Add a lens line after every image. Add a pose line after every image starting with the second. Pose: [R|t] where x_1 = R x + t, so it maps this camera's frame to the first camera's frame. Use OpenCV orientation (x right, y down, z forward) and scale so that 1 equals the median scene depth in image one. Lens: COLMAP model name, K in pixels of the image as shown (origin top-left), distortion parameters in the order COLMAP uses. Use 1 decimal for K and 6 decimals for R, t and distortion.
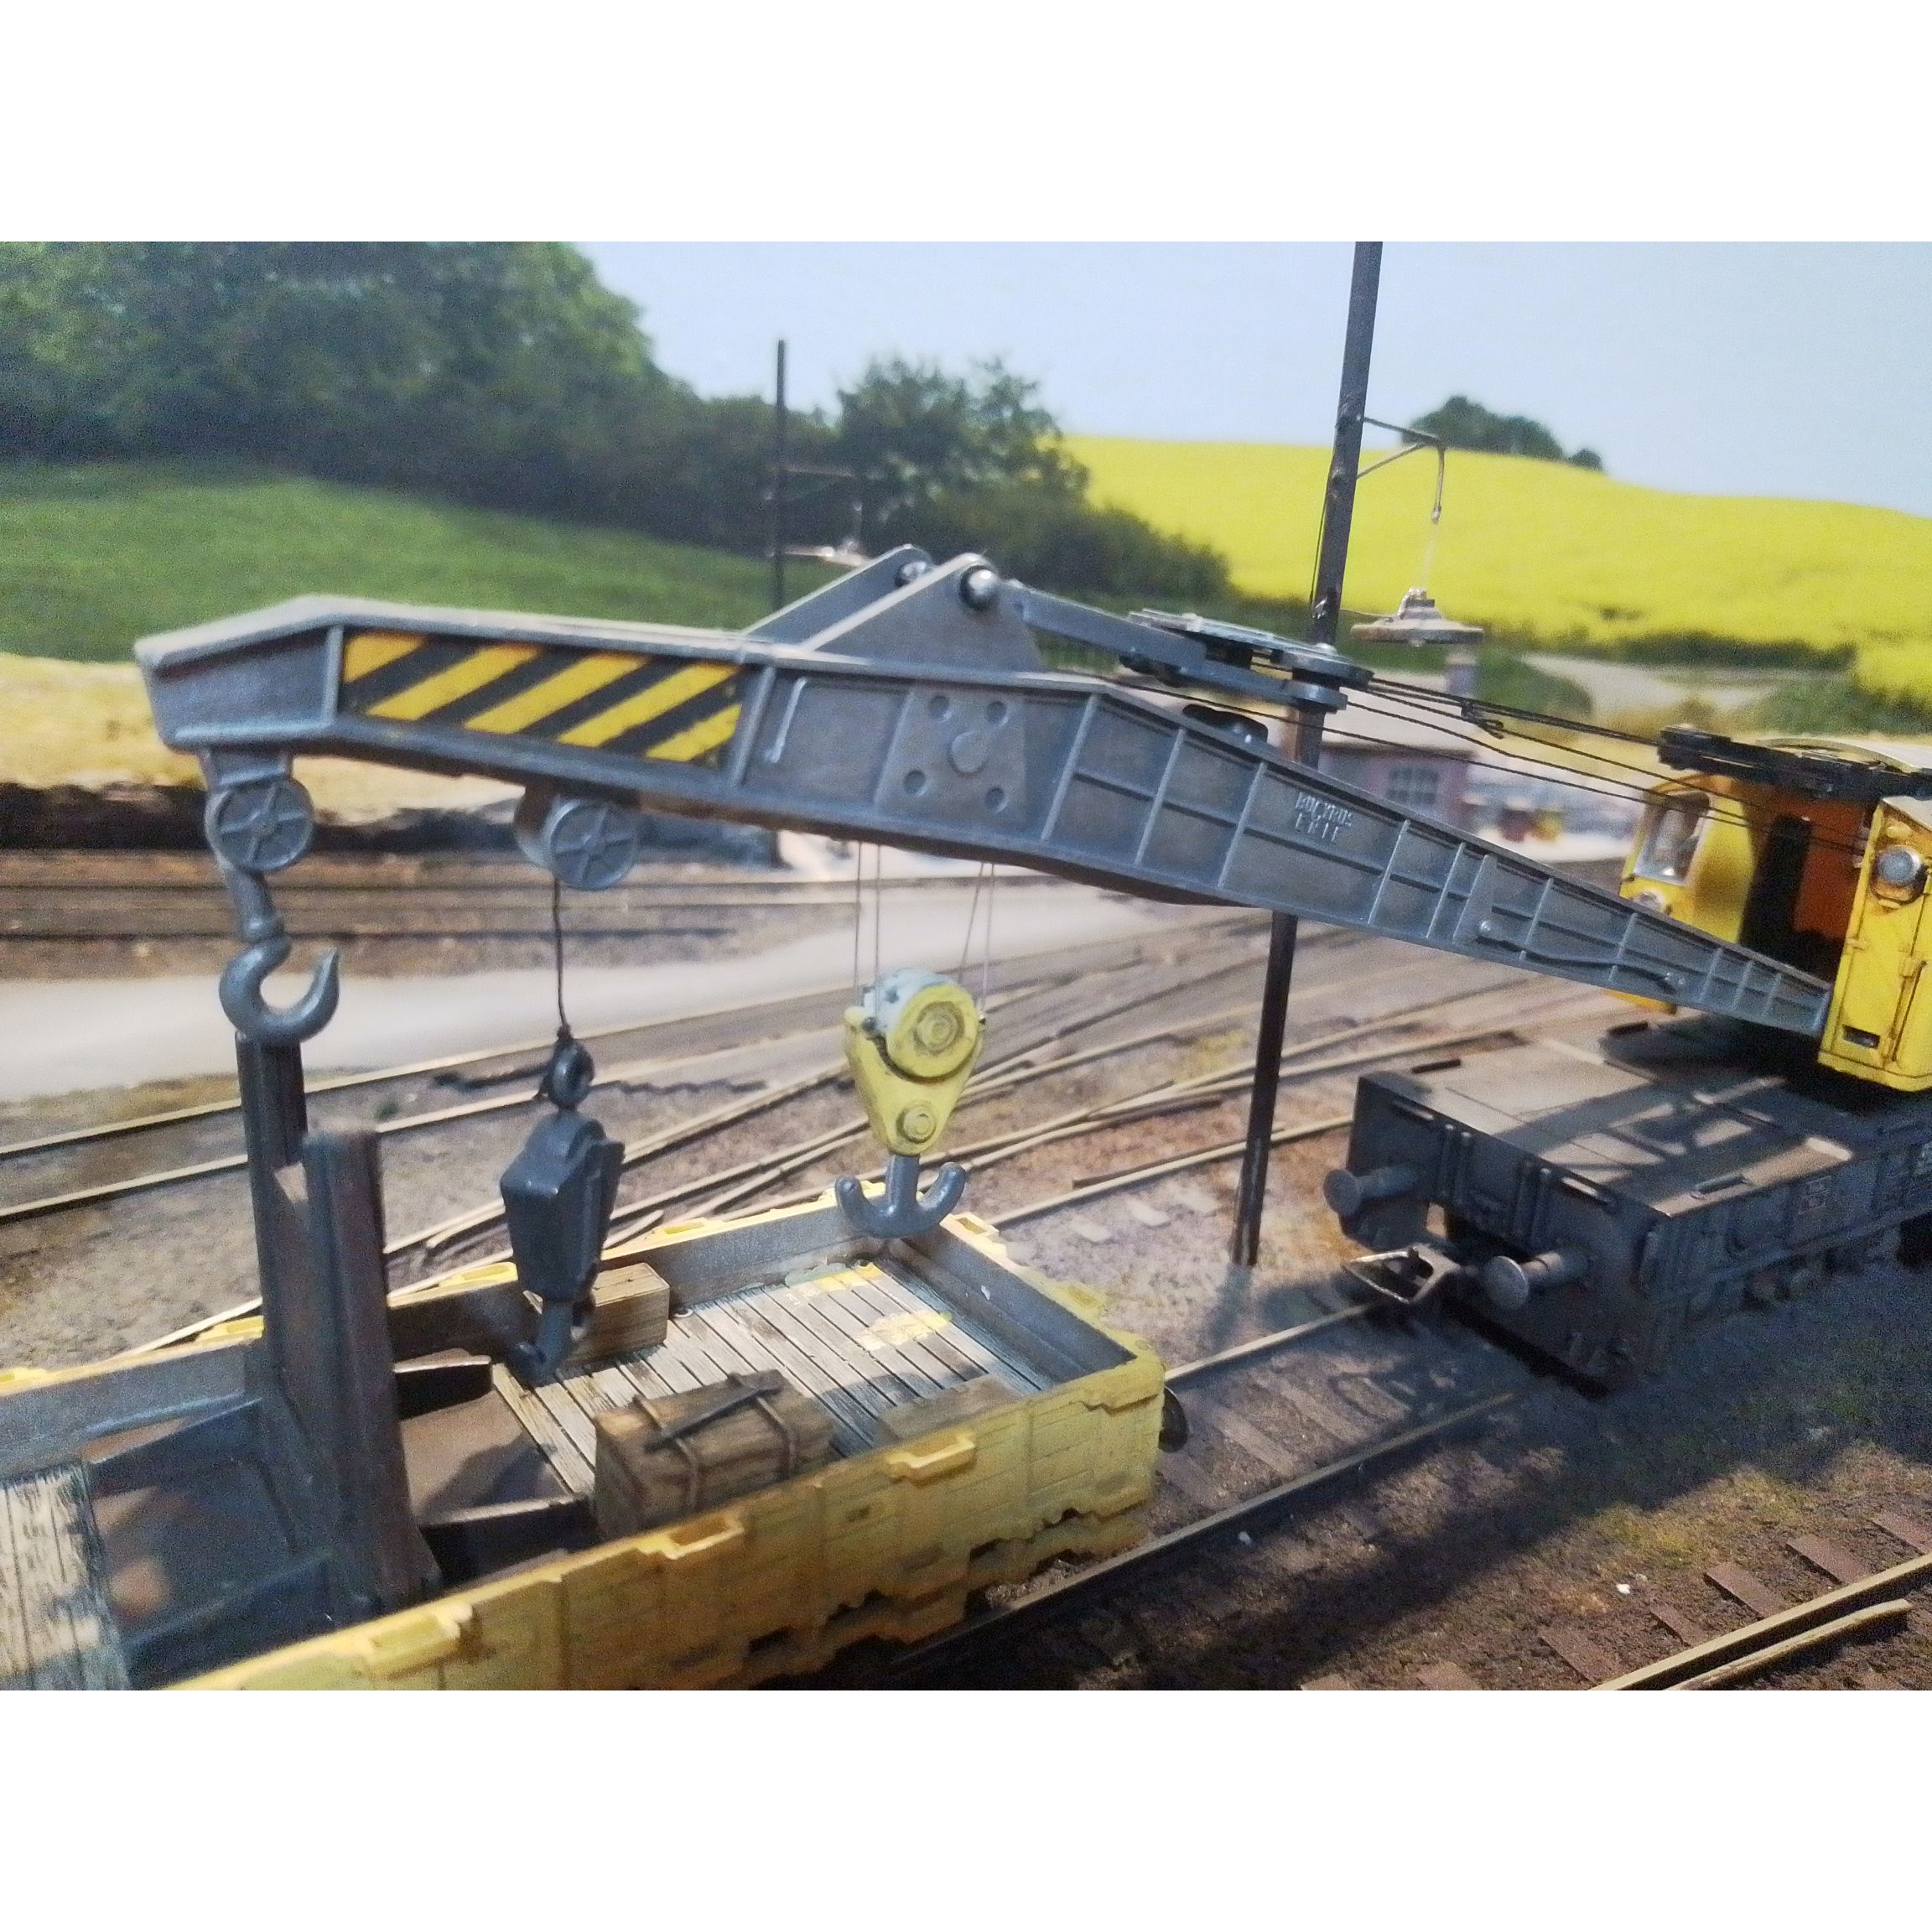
lens RADIAL K [[1457.9, 0, 953.0], [0, 1457.9, 967.2], [0, 0, 1]] dist [0.034495, -0.101767]
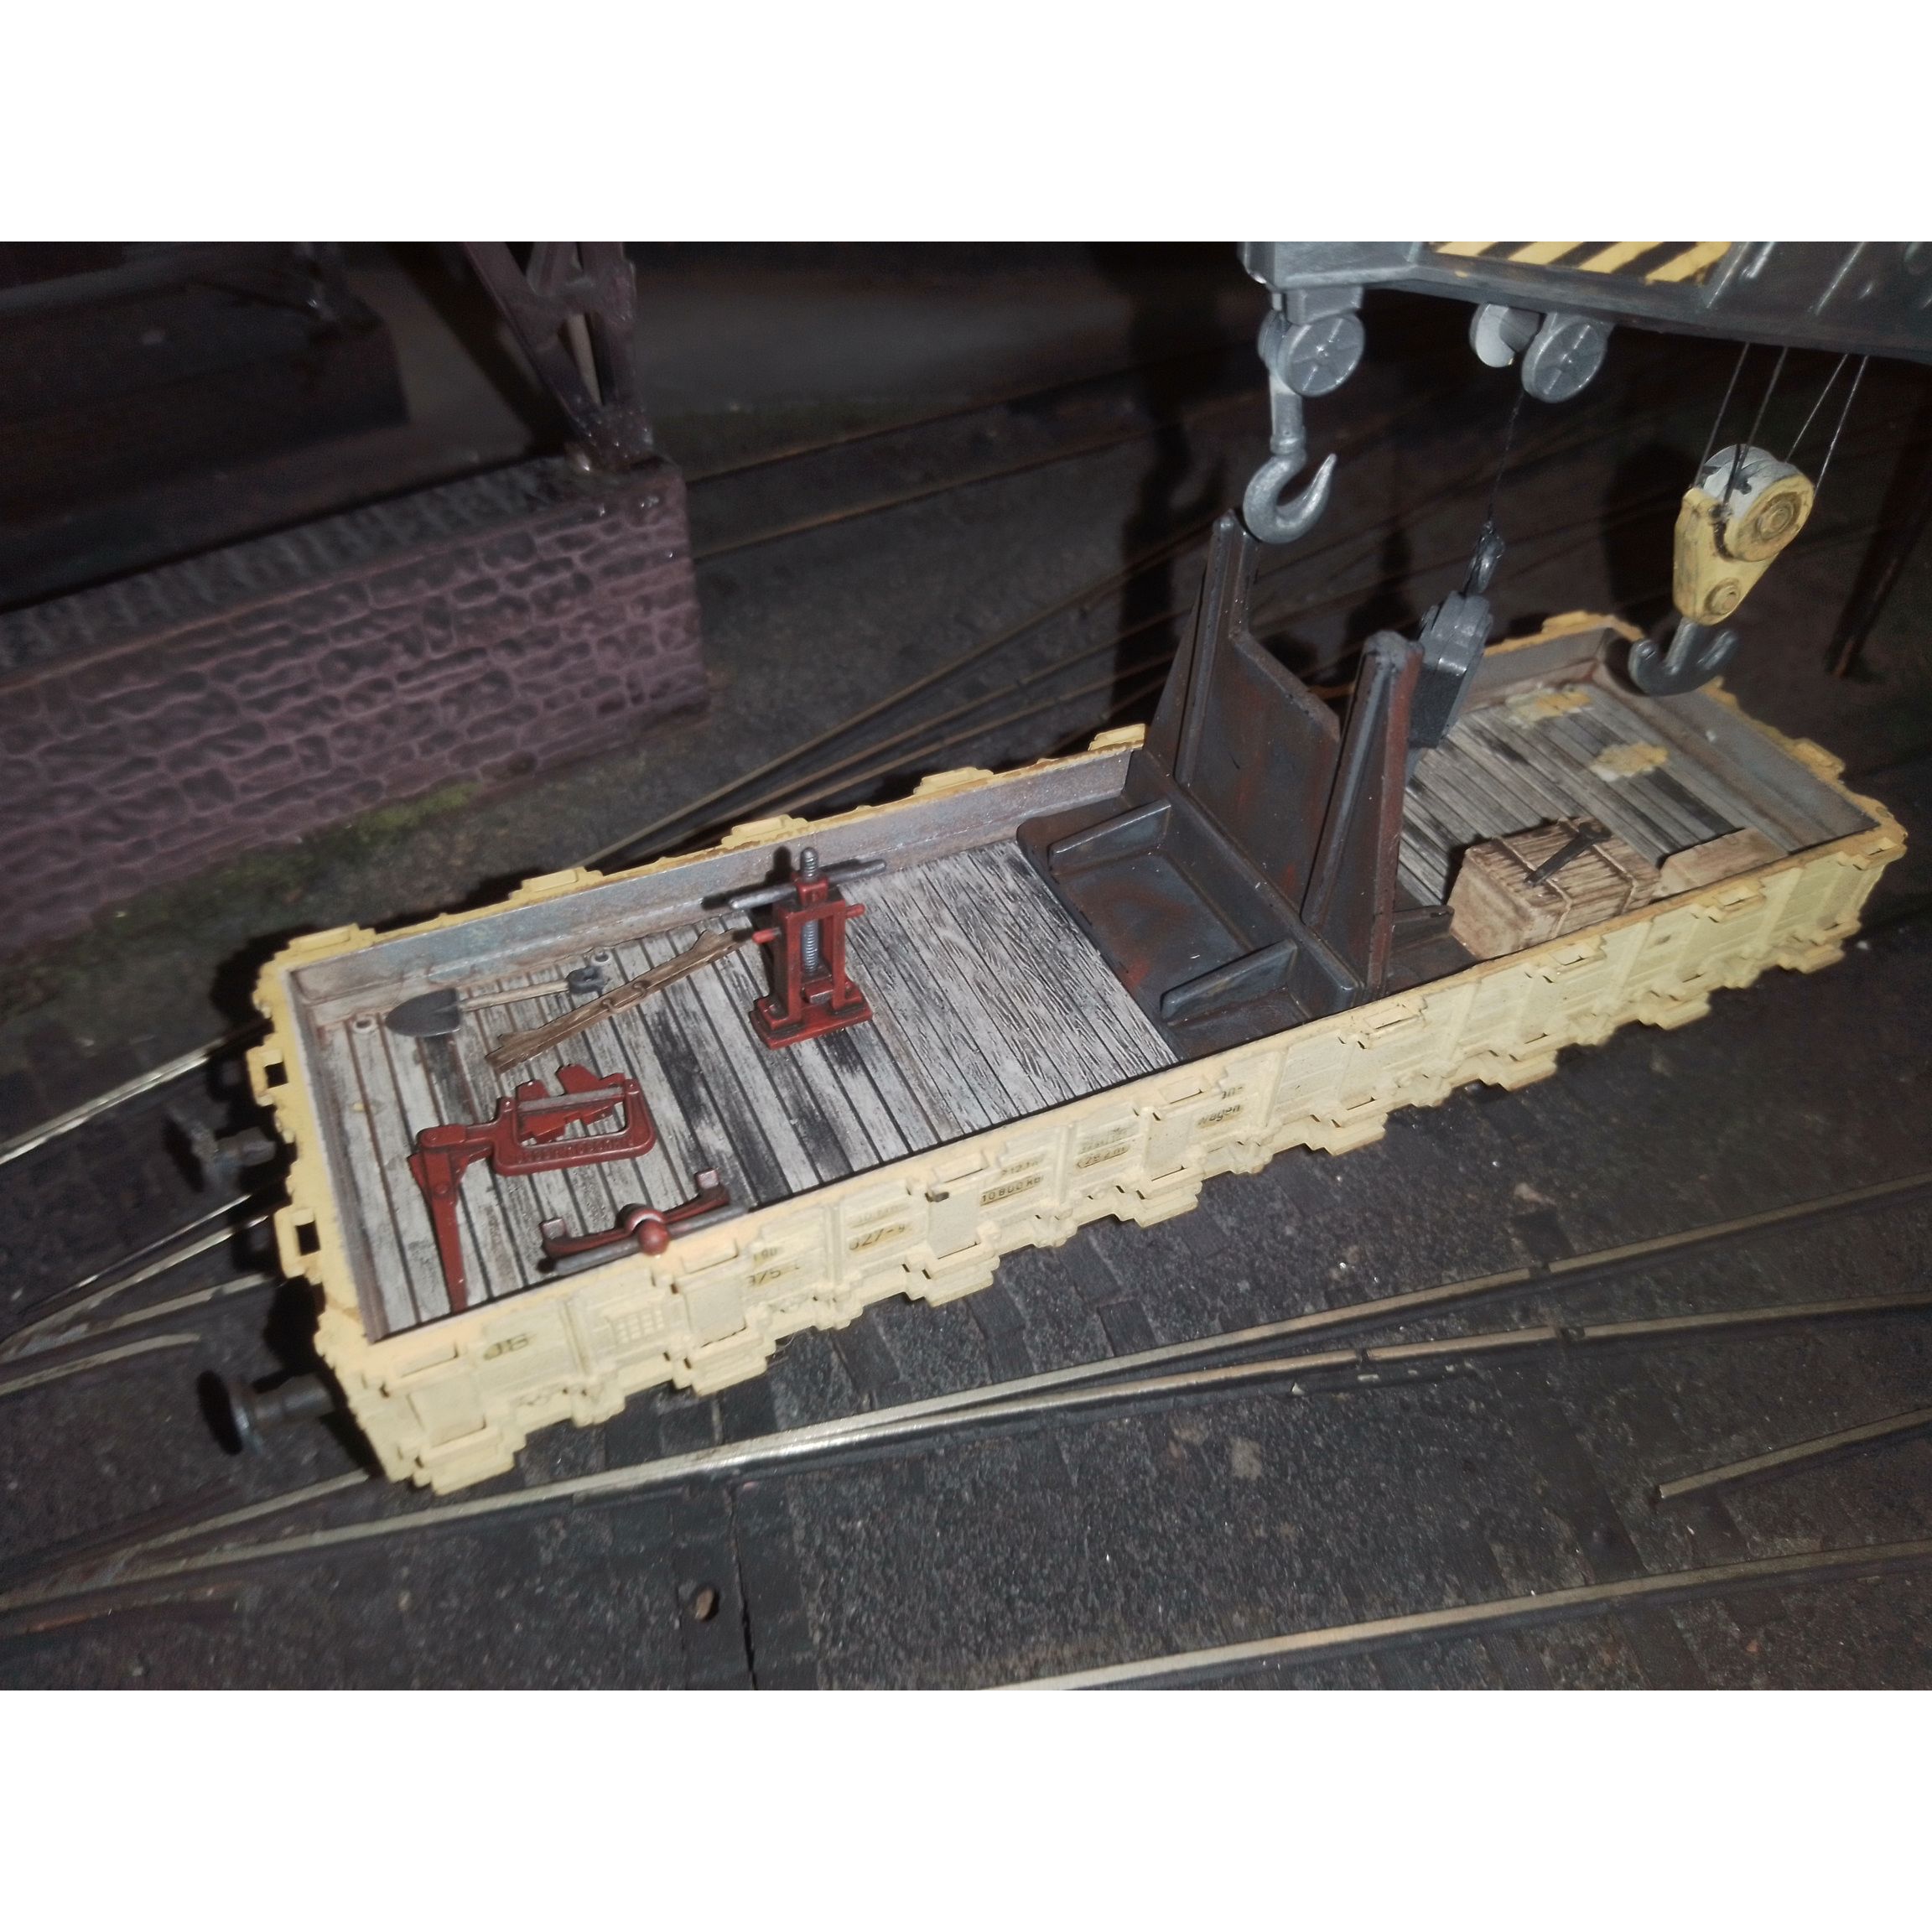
lens RADIAL K [[1522.9, 0, 979.6], [0, 1522.9, 978.2], [0, 0, 1]] dist [-0.027518, -0.005090]
pose [[0.985628, 0.107262, -0.130507, -0.123933], [-0.031055, 0.874436, 0.484146, -0.054516], [0.166051, -0.473135, 0.865200, -0.060766]]
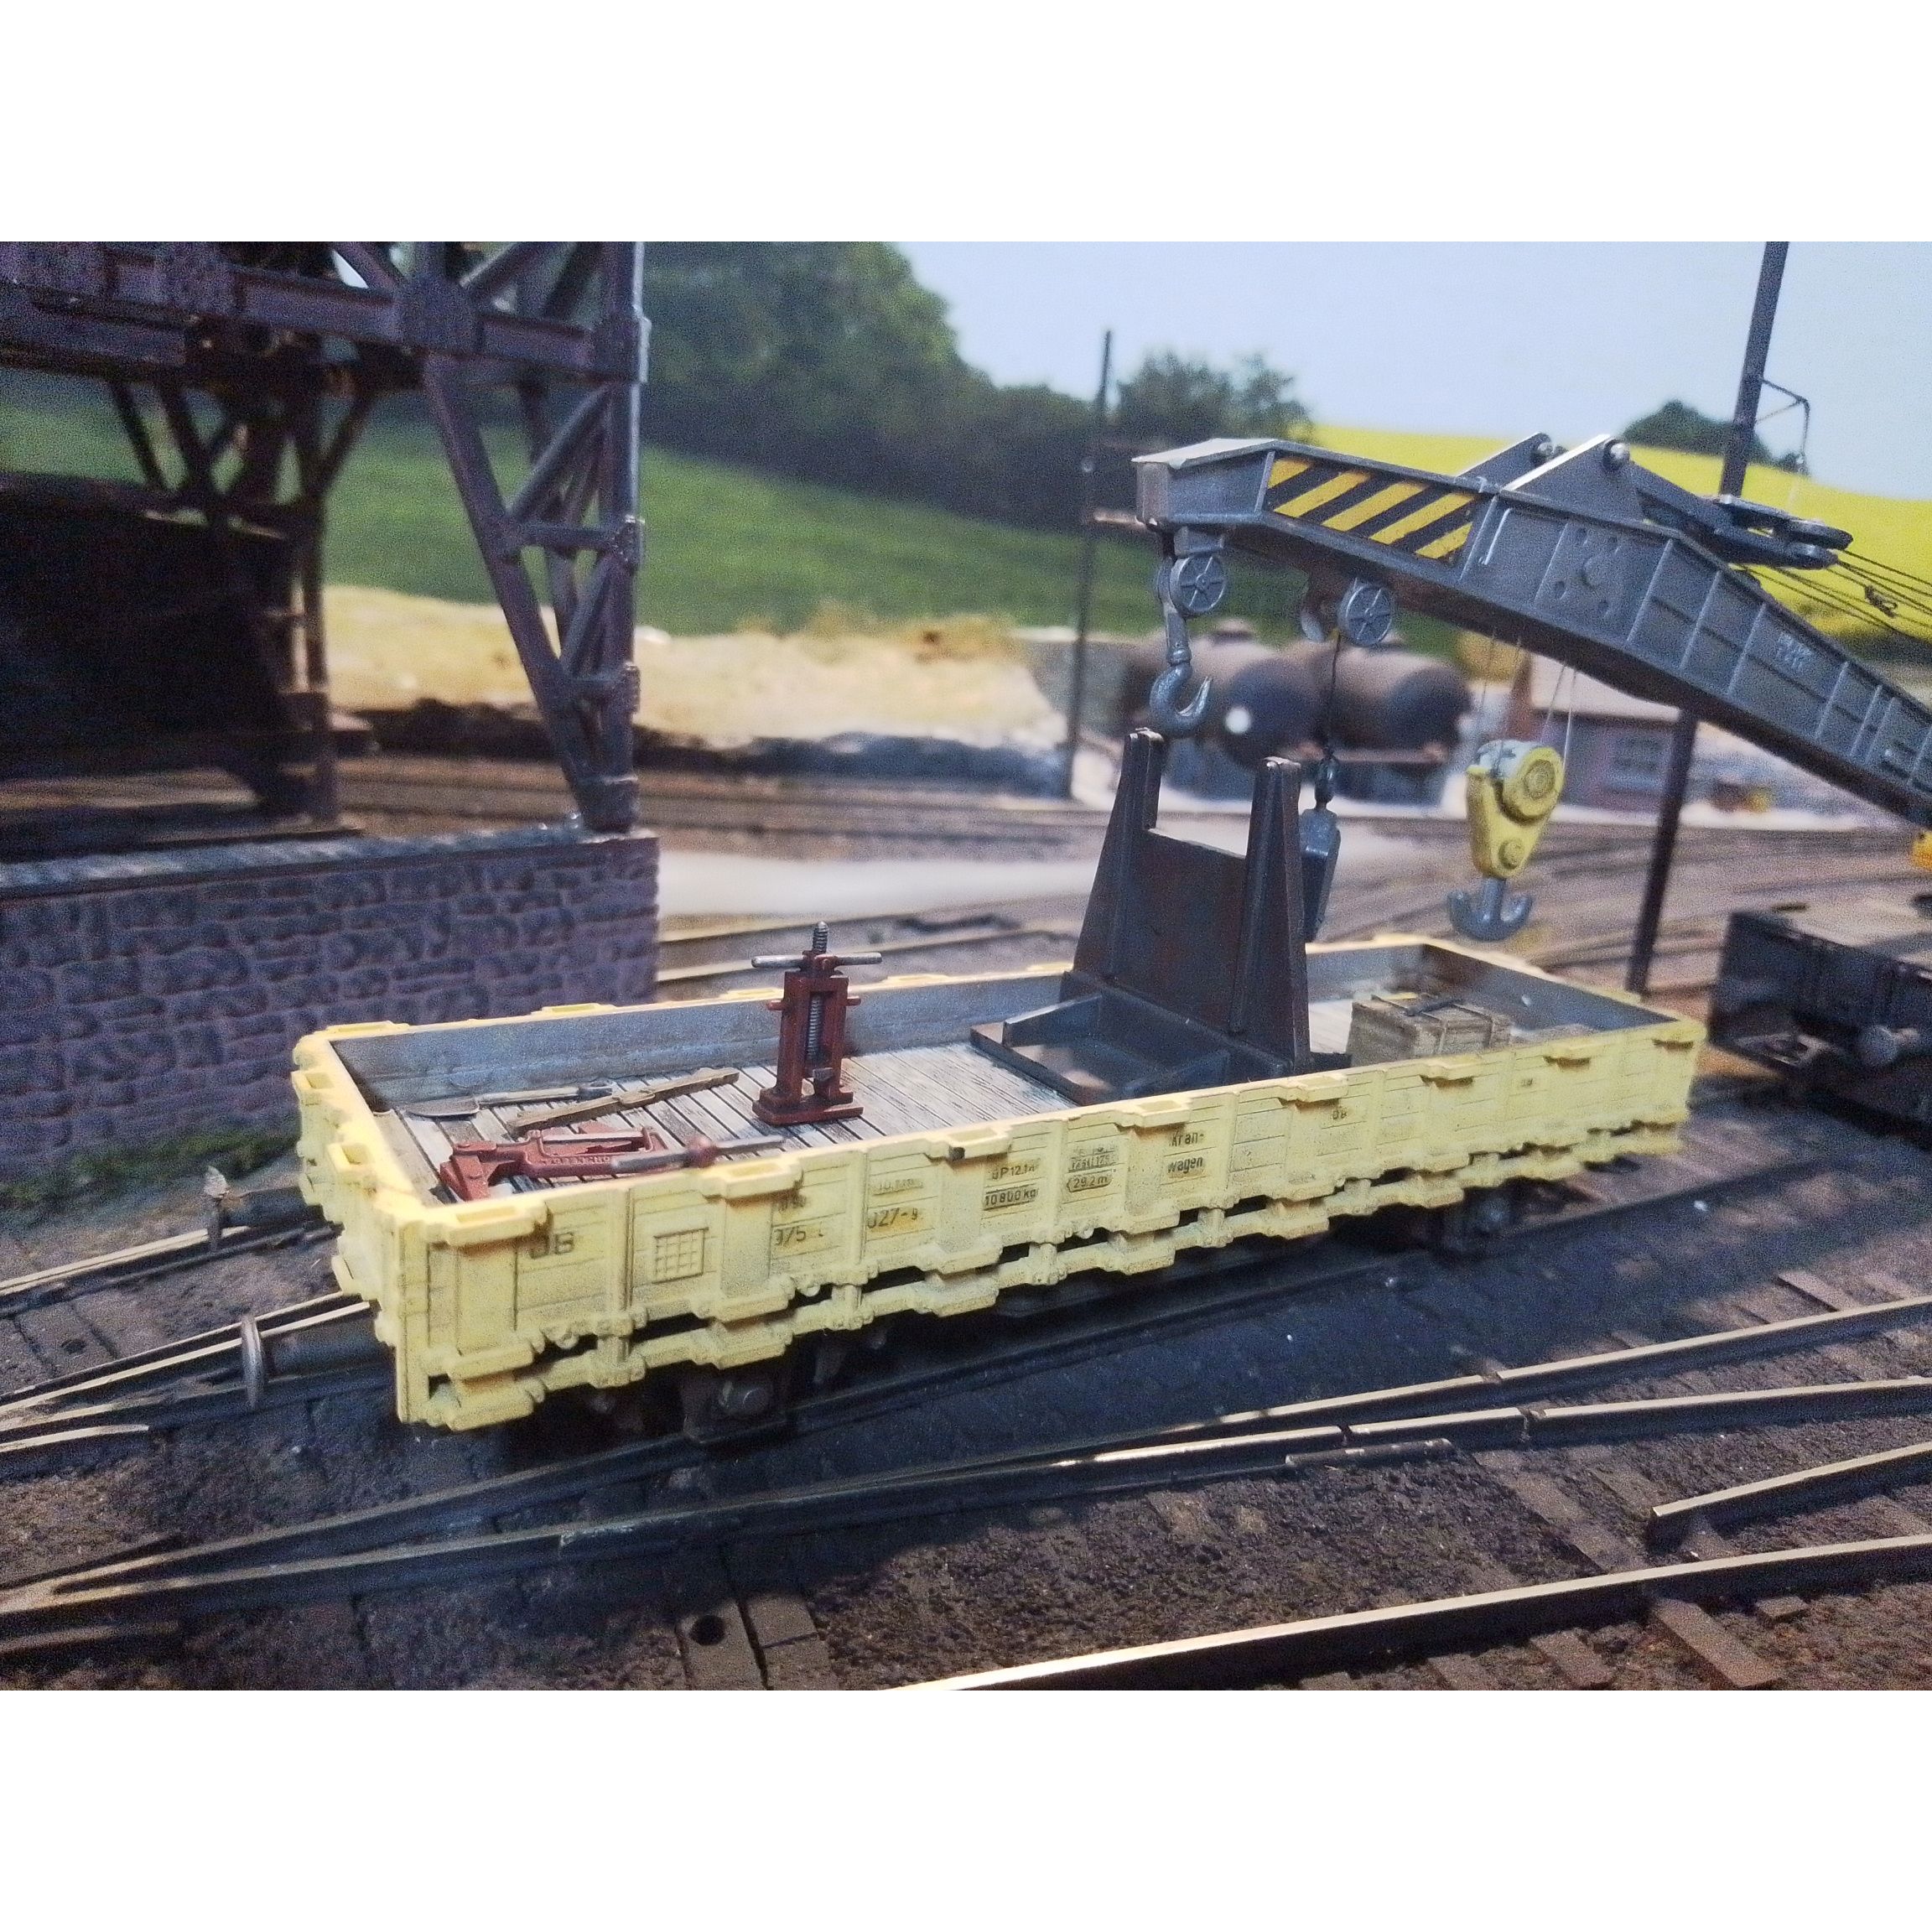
lens RADIAL K [[1457.9, 0, 969.2], [0, 1457.9, 981.3], [0, 0, 1]] dist [0.034495, -0.101767]
pose [[0.998146, 0.033764, -0.050636, -0.146441], [-0.033916, 0.999422, -0.002141, 0.078666], [0.050535, 0.003854, 0.998715, -0.128045]]
